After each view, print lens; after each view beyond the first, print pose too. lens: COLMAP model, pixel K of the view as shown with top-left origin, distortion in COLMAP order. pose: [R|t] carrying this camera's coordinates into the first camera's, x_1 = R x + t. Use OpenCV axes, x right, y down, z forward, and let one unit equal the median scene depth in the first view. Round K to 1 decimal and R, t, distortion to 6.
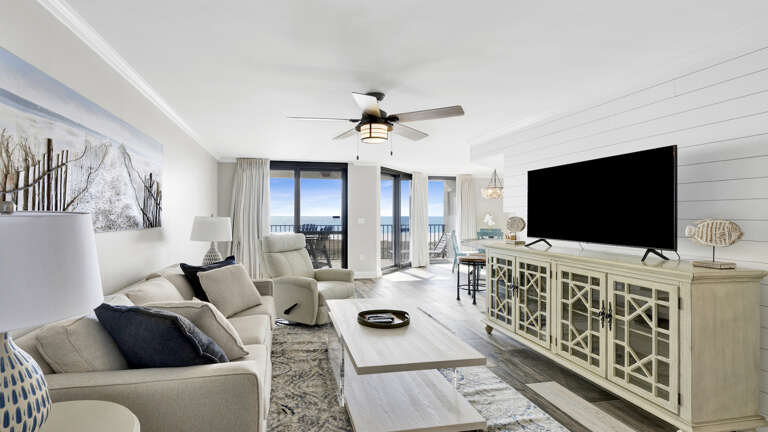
lens RADIAL K [[360.4, 0, 384.0], [0, 360.4, 216.0], [0, 0, 1]] dist [-0.019558, -0.000306]
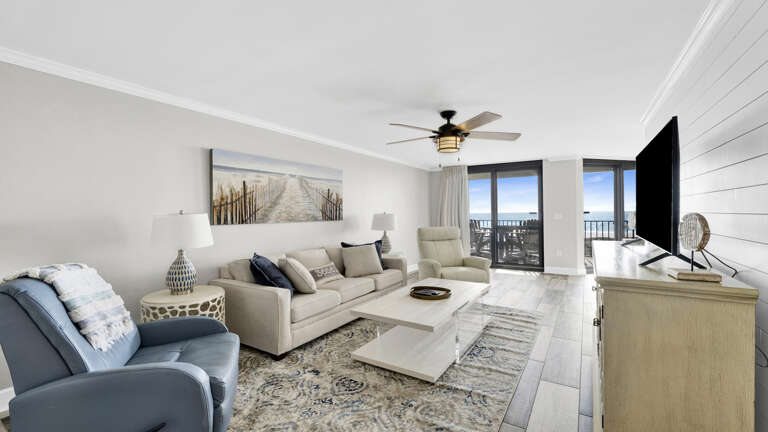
lens RADIAL K [[327.7, 0, 384.0], [0, 327.7, 216.0], [0, 0, 1]] dist [0.000456, 0.000027]
pose [[0.726970, -0.004166, -0.686656, 0.520391], [0.011634, 0.999913, 0.006250, 0.002399], [0.686570, -0.012532, 0.726955, 0.031547]]
